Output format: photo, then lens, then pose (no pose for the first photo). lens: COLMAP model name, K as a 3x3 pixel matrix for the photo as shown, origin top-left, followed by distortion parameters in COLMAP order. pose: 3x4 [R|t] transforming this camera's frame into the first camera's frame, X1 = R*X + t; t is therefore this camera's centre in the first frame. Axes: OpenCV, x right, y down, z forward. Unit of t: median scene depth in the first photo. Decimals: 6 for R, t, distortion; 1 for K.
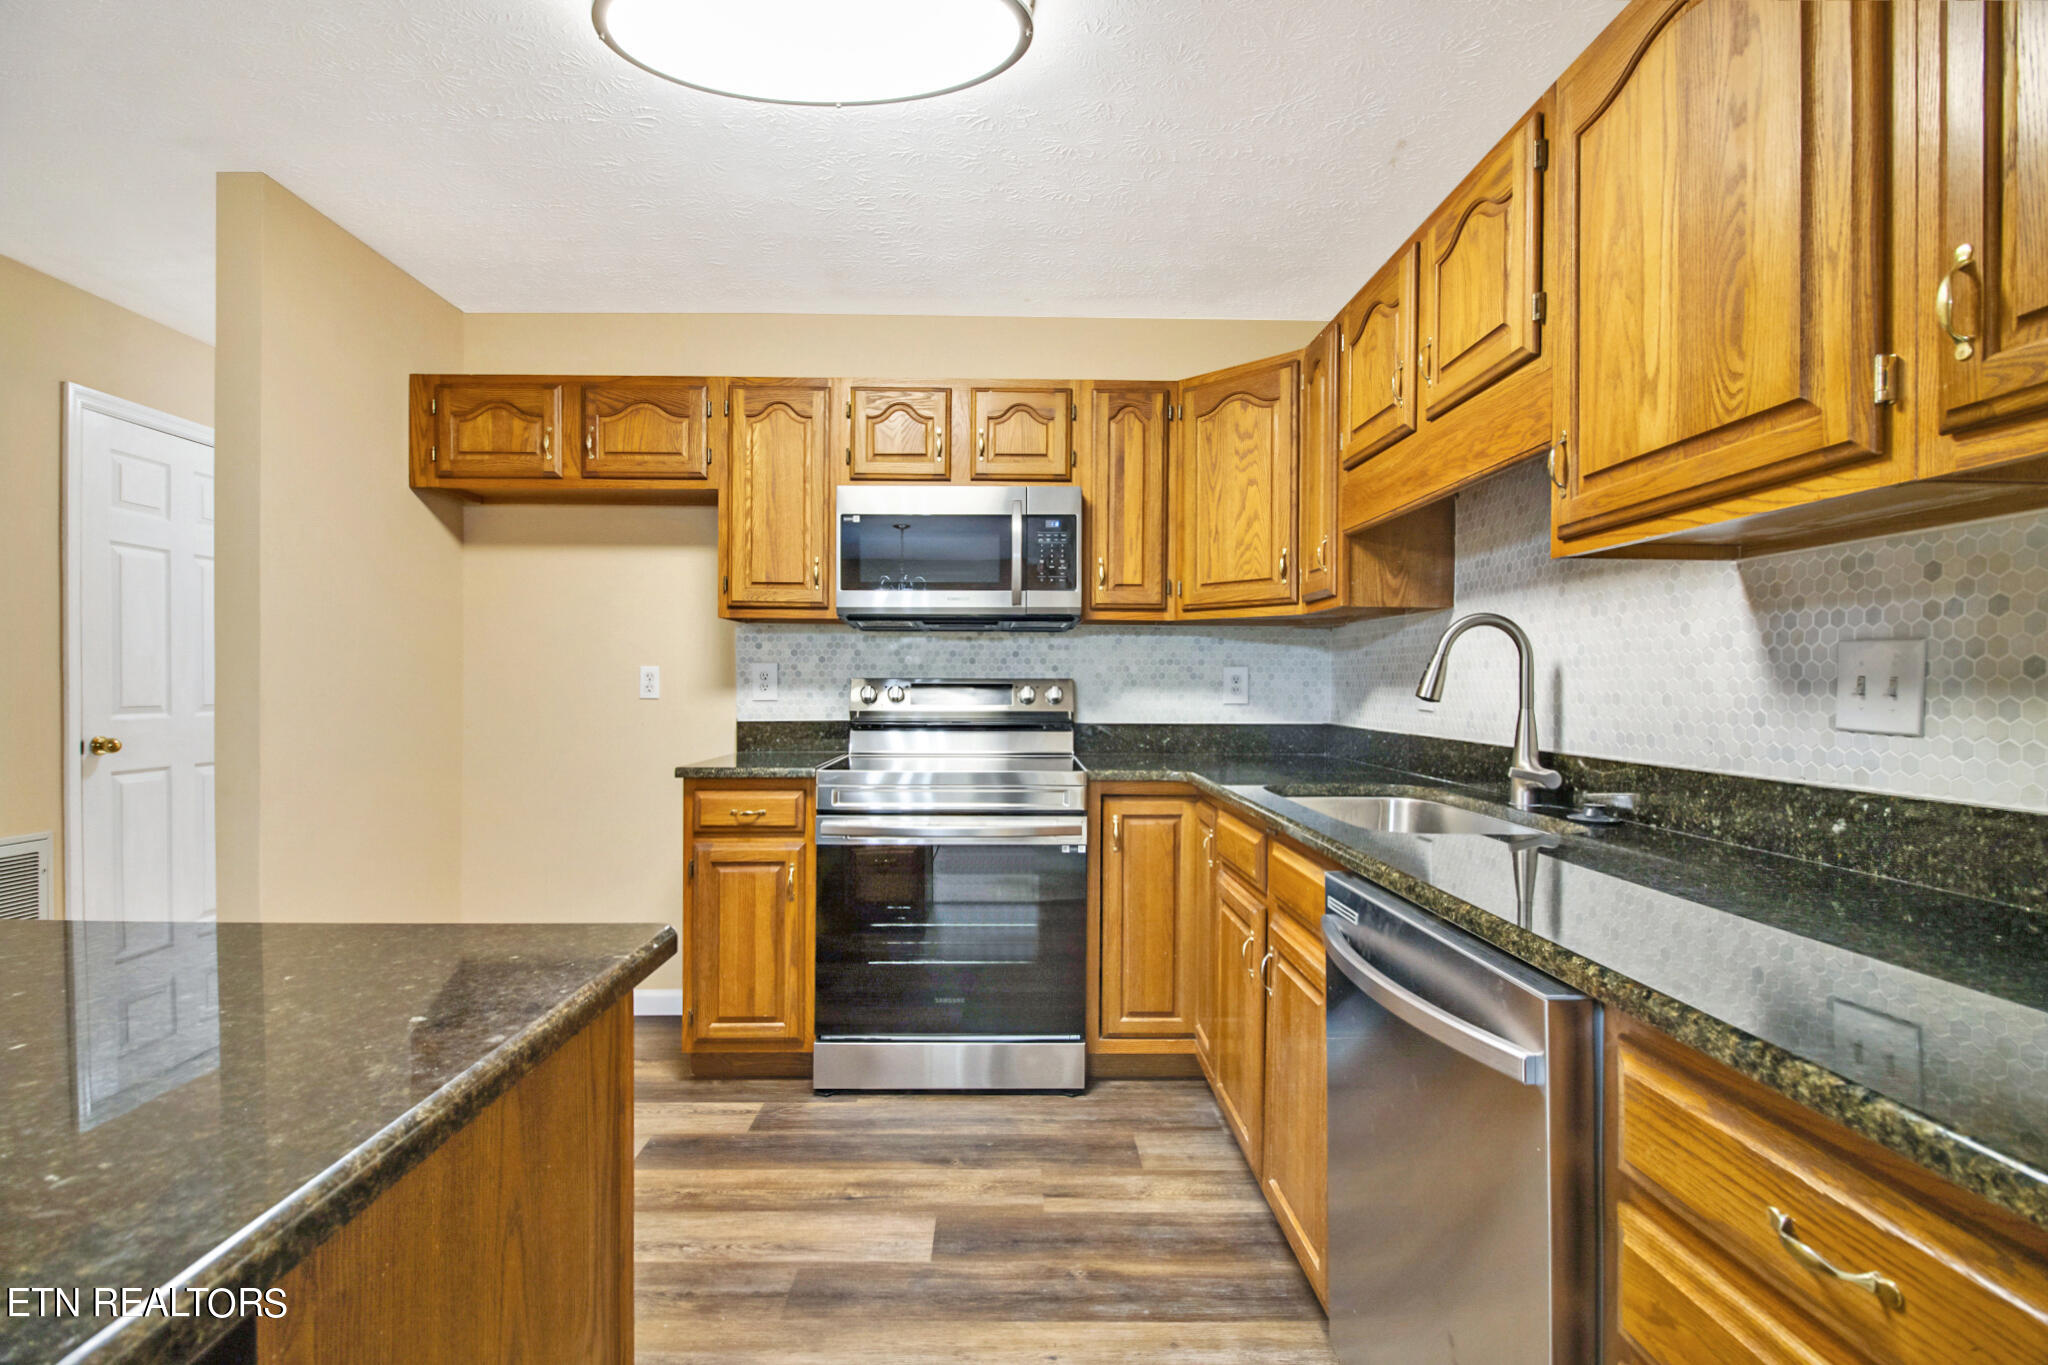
lens RADIAL K [[954.1, 0, 1014.9], [0, 954.1, 697.1], [0, 0, 1]] dist [-0.005806, -0.006695]
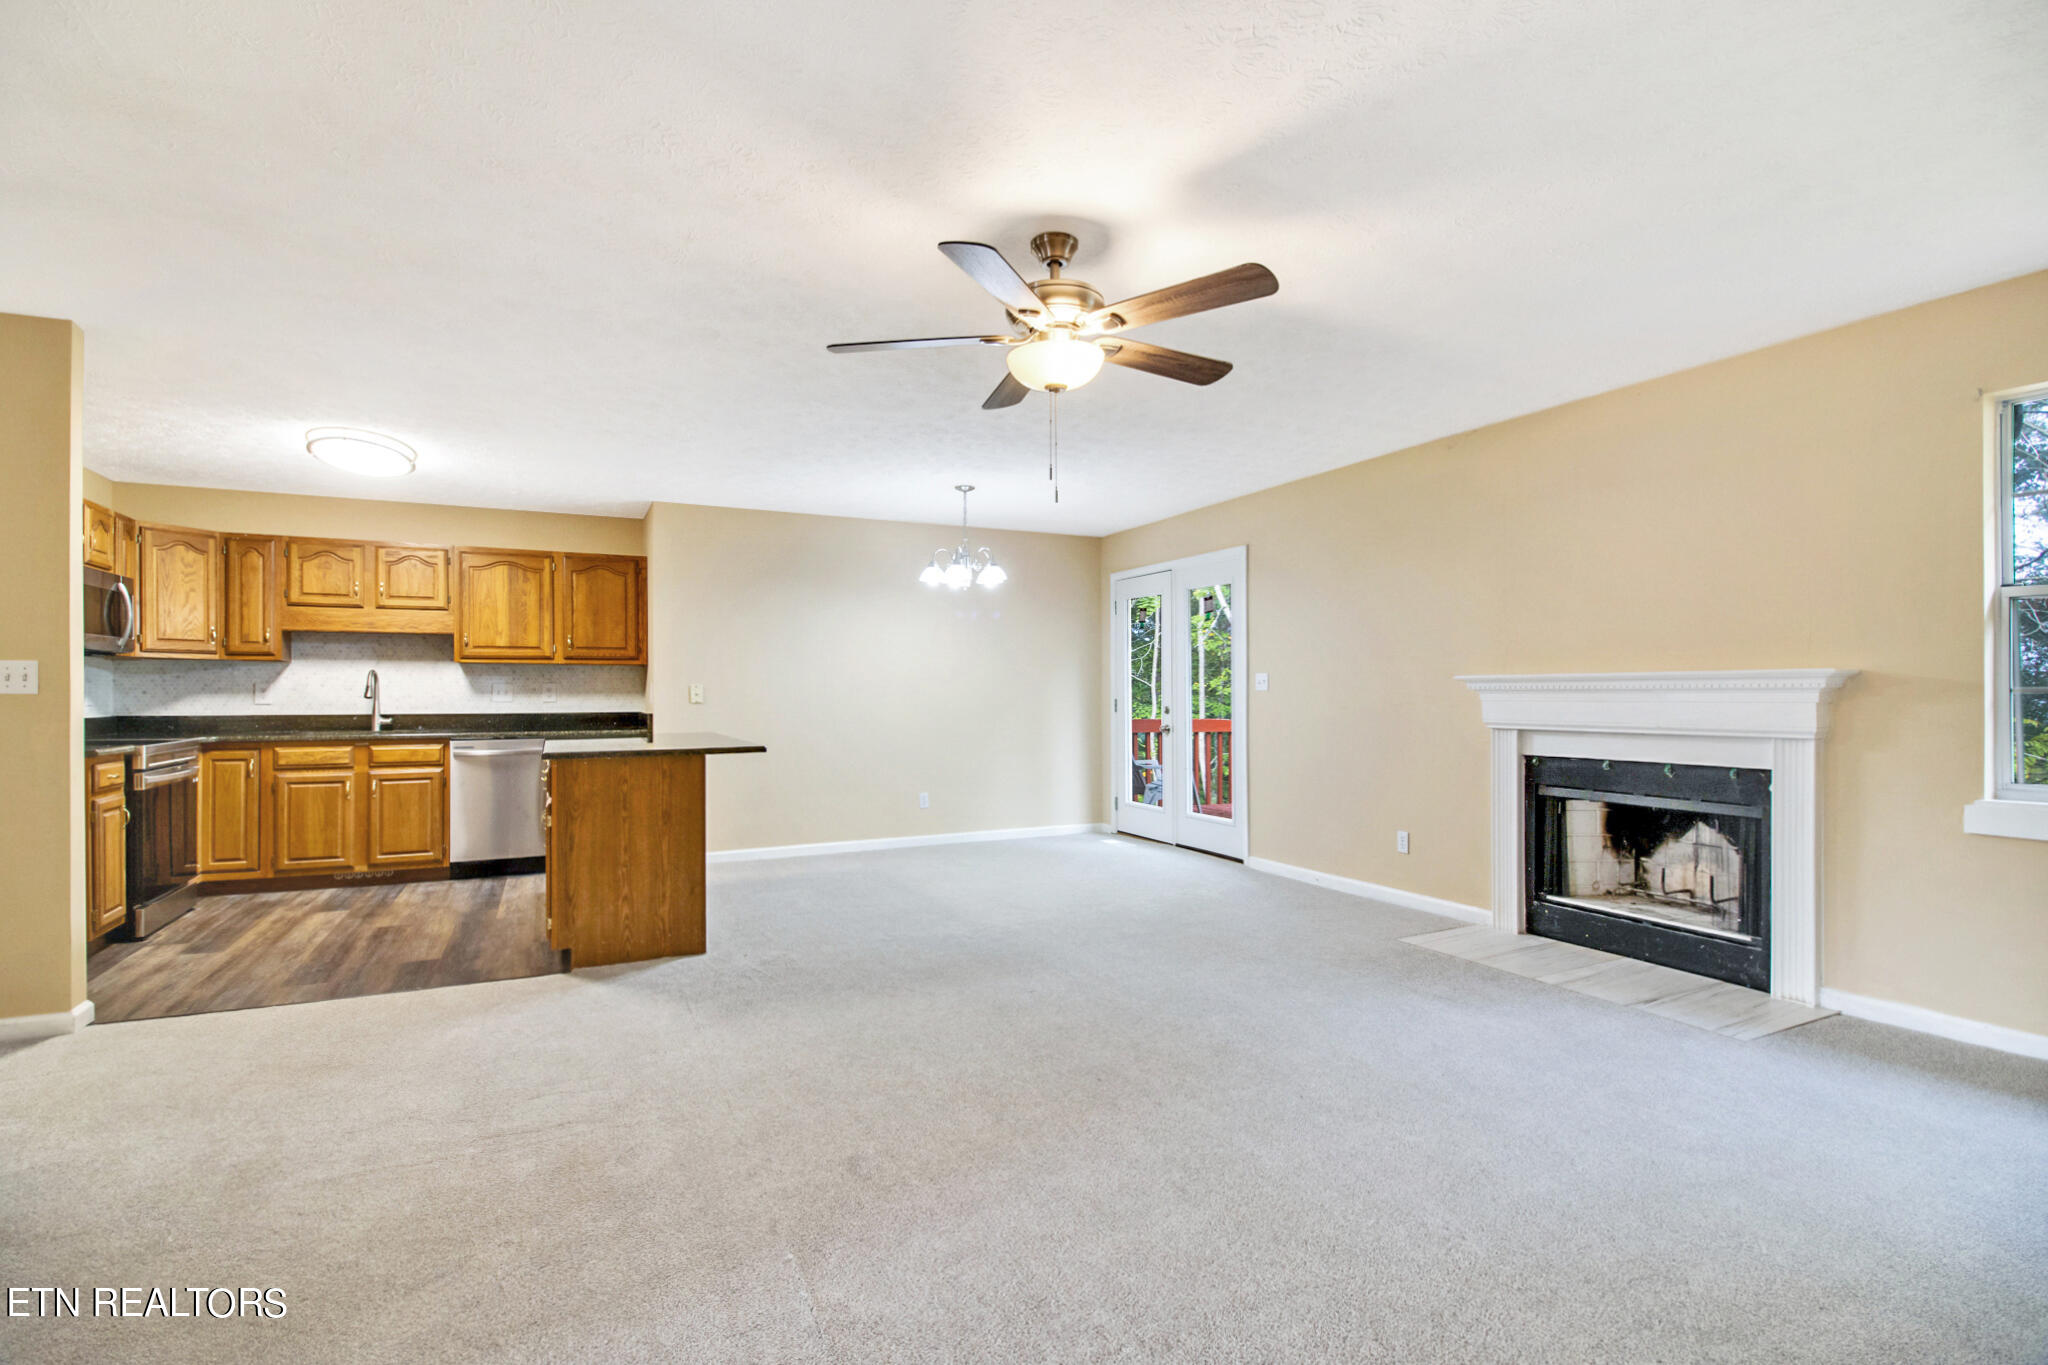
lens RADIAL K [[954.1, 0, 1013.0], [0, 954.1, 679.3], [0, 0, 1]] dist [-0.005806, -0.006695]
pose [[-0.412287, 0.006210, 0.911033, -2.099322], [0.010952, 0.999938, -0.001860, -0.019047], [-0.910988, 0.009211, -0.412330, 0.253588]]
